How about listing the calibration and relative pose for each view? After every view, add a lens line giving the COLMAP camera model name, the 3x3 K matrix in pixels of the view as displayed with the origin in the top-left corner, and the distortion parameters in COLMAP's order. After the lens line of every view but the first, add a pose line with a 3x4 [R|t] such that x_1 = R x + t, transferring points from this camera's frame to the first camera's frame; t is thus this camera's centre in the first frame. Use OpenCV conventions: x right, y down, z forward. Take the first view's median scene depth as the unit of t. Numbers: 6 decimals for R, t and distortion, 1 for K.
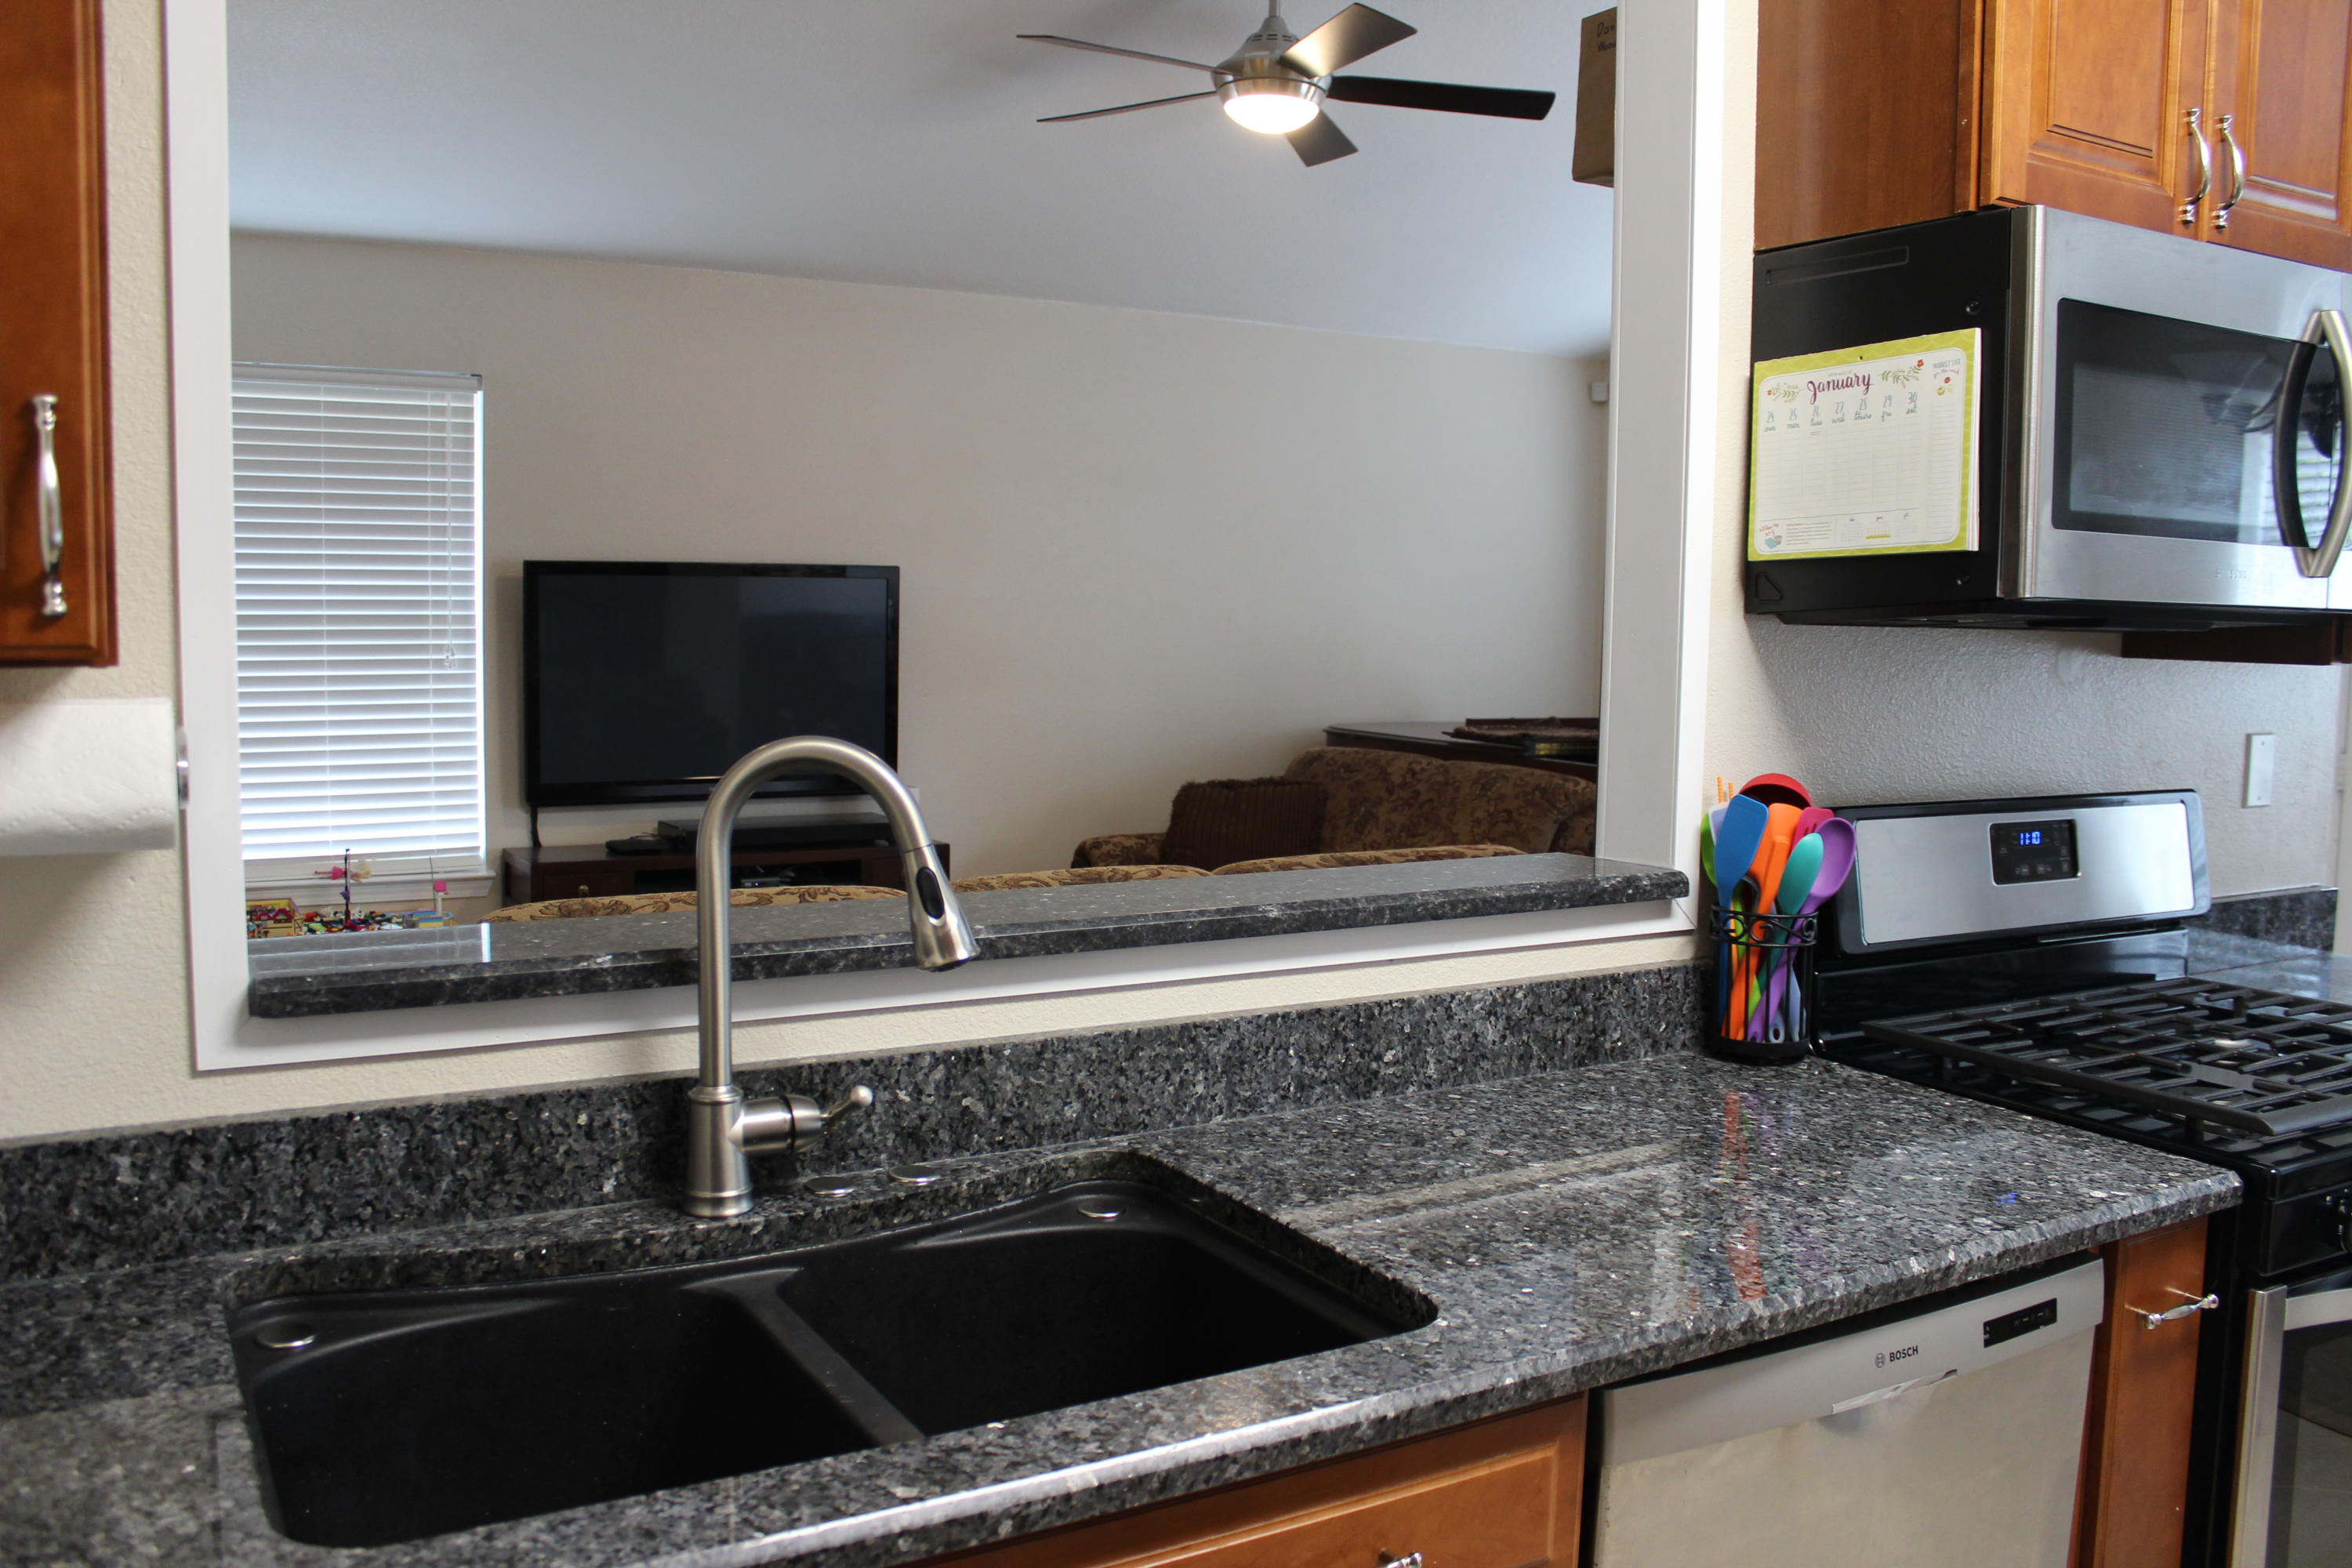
lens RADIAL K [[1939.5, 0, 1186.8], [0, 1939.5, 783.1], [0, 0, 1]] dist [-0.164580, 0.150208]
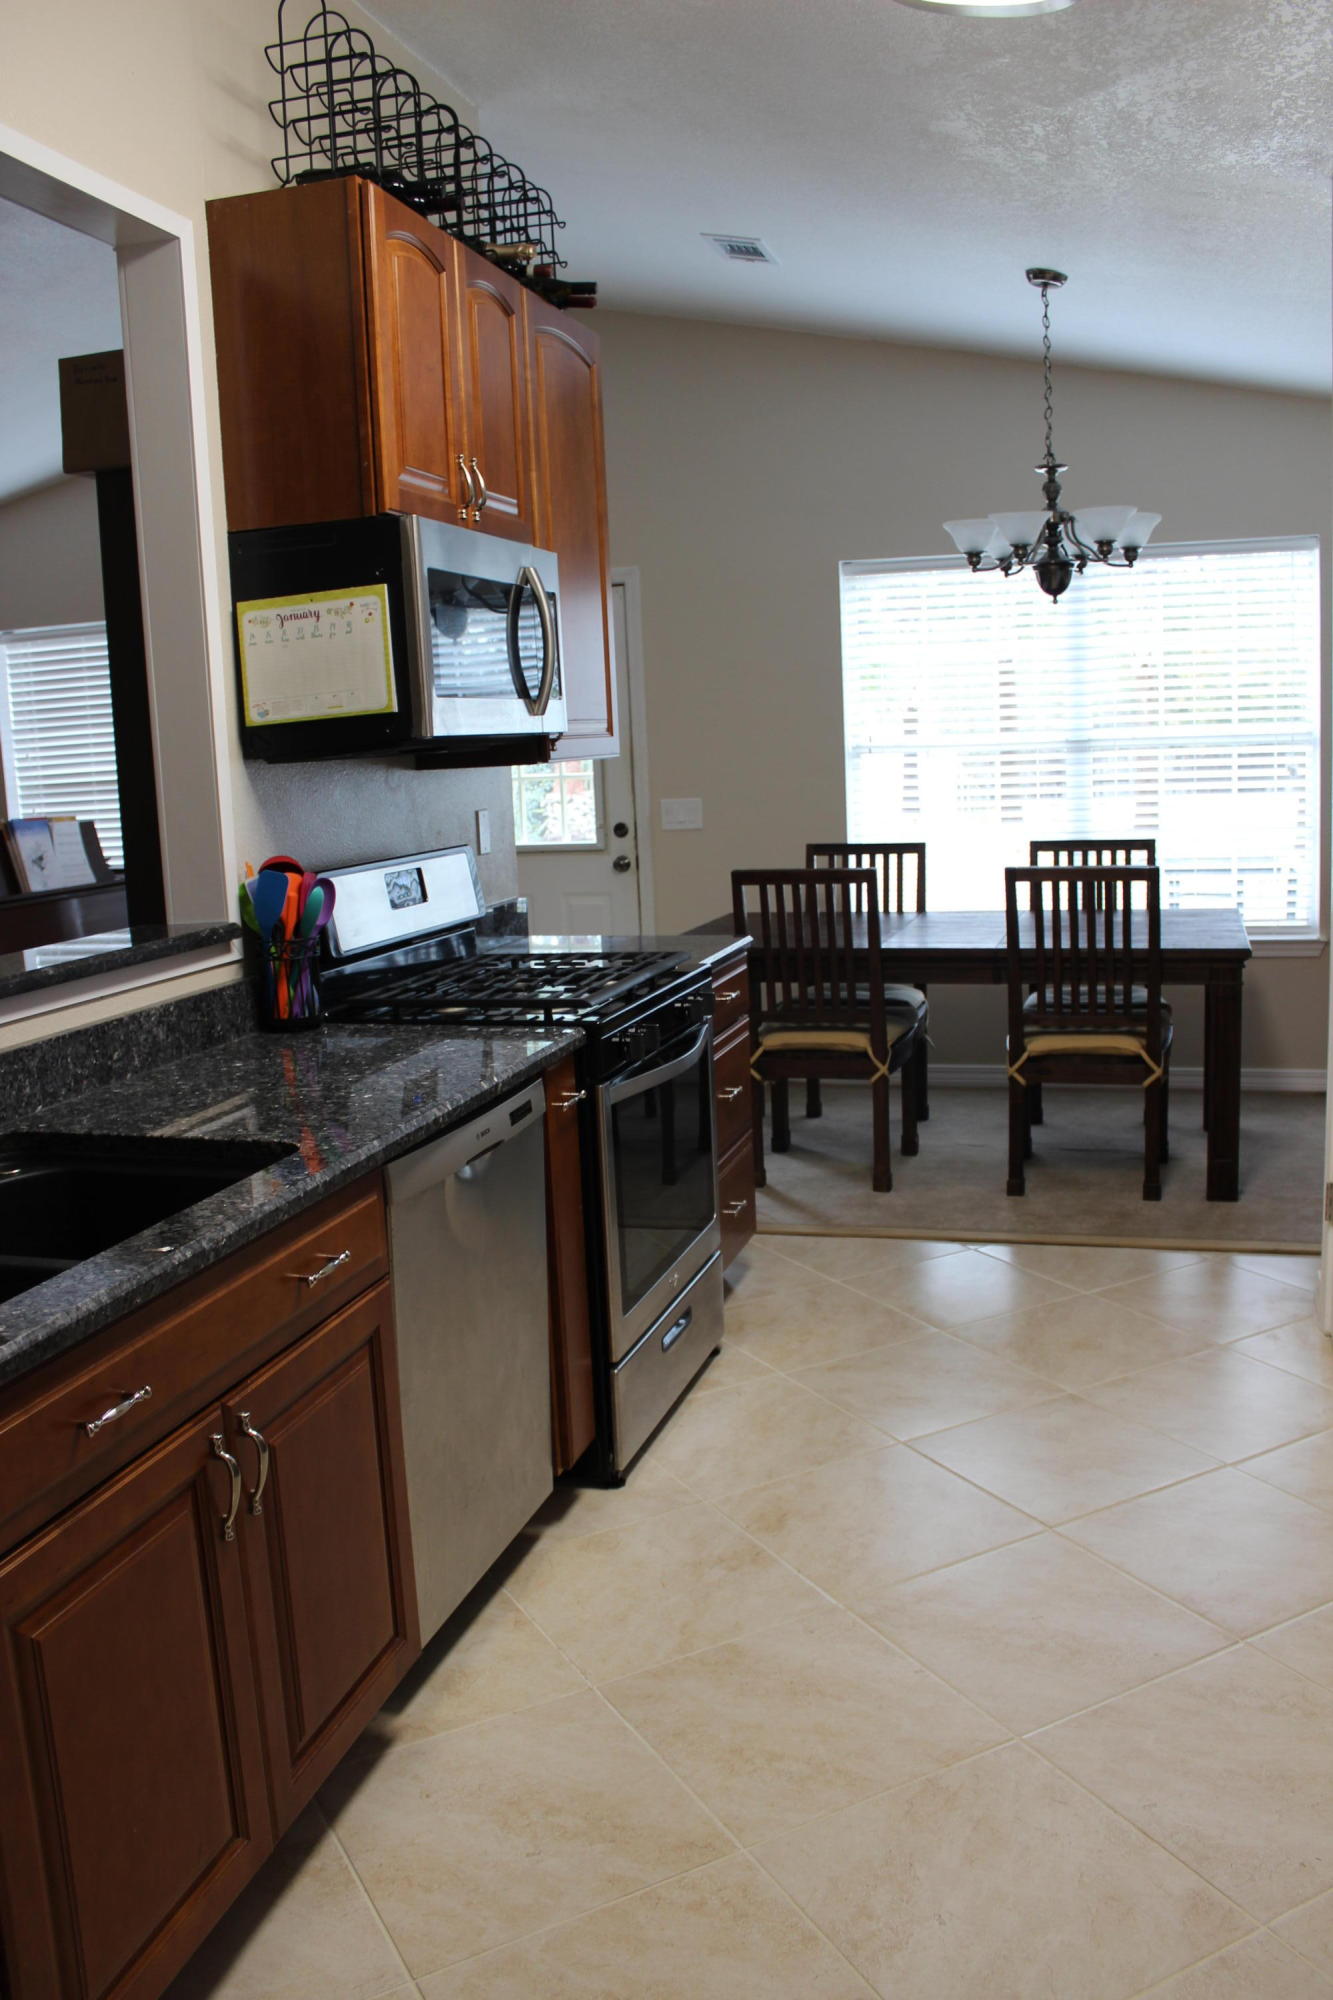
lens RADIAL K [[1643.4, 0, 666.5], [0, 1643.4, 1000.0], [0, 0, 1]] dist [-0.163475, 0.136507]
pose [[0.729568, -0.157540, 0.665516, -0.407266], [0.119364, 0.987503, 0.102908, 0.013773], [-0.673411, 0.004360, 0.739255, -0.256722]]
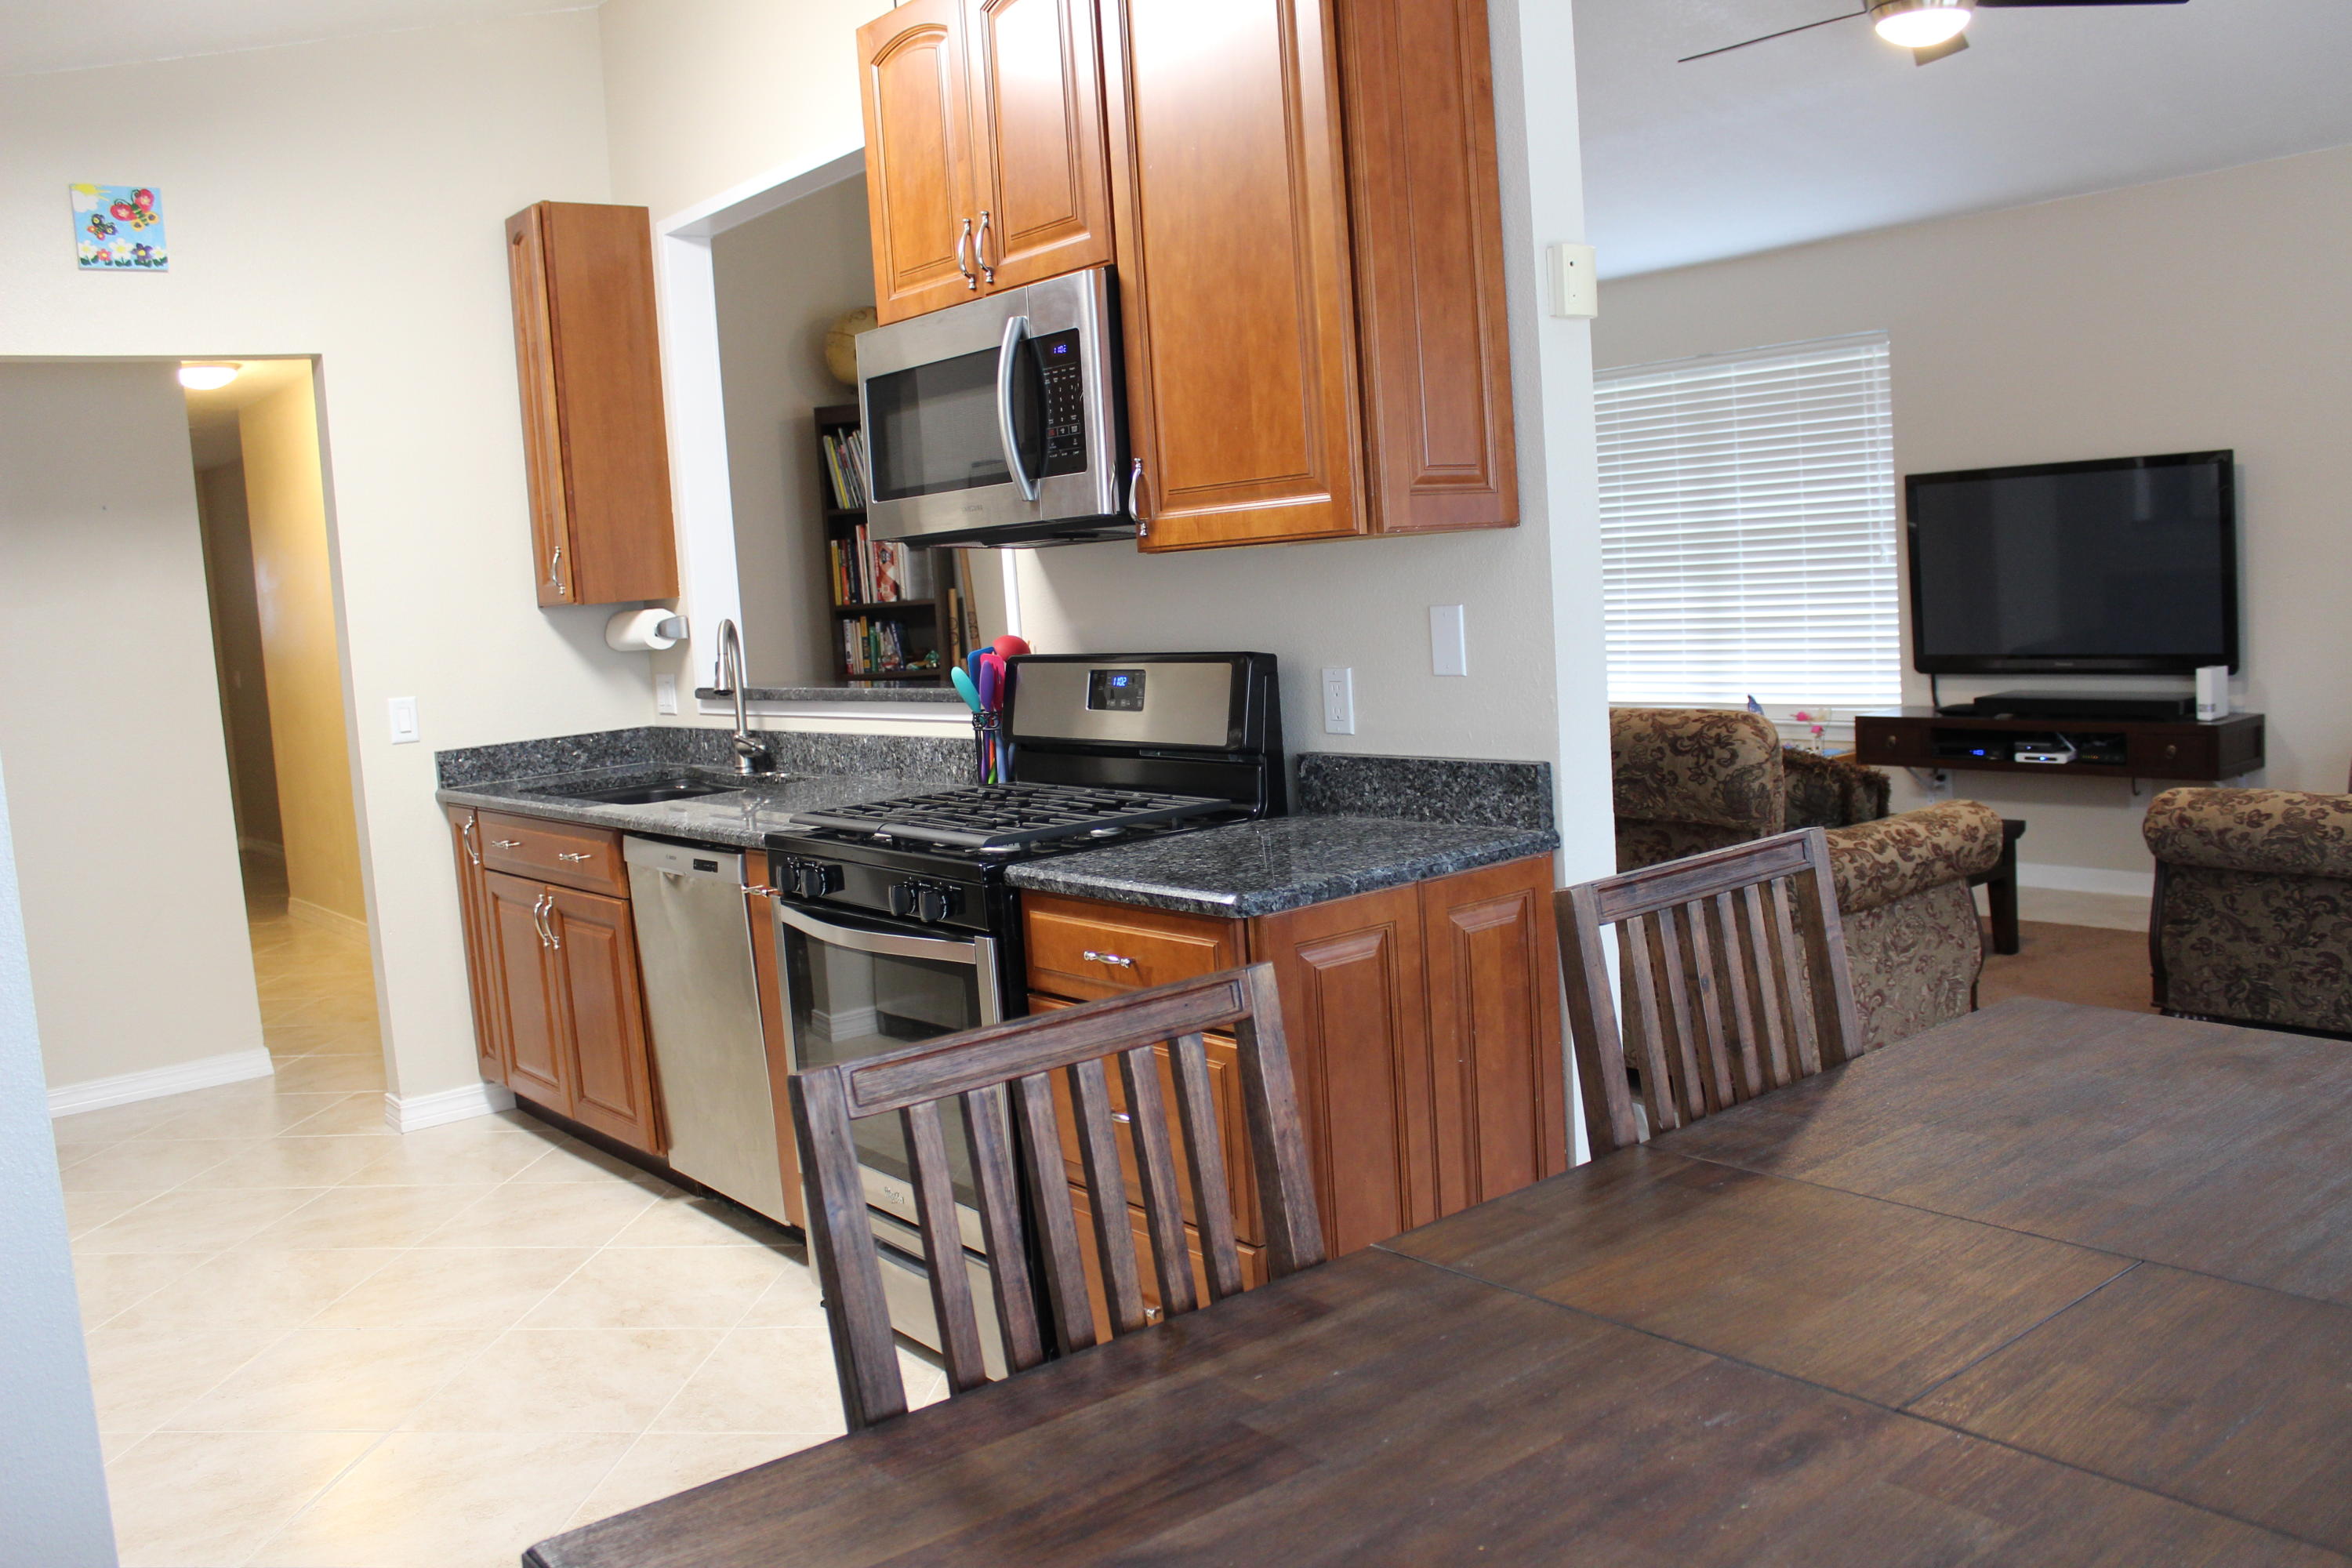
lens RADIAL K [[1939.5, 0, 1186.8], [0, 1939.5, 783.1], [0, 0, 1]] dist [-0.164580, 0.150208]
pose [[0.153348, 0.083475, -0.984640, 2.183299], [-0.021405, 0.996472, 0.081144, -0.017320], [0.987940, 0.008633, 0.154594, 0.921201]]
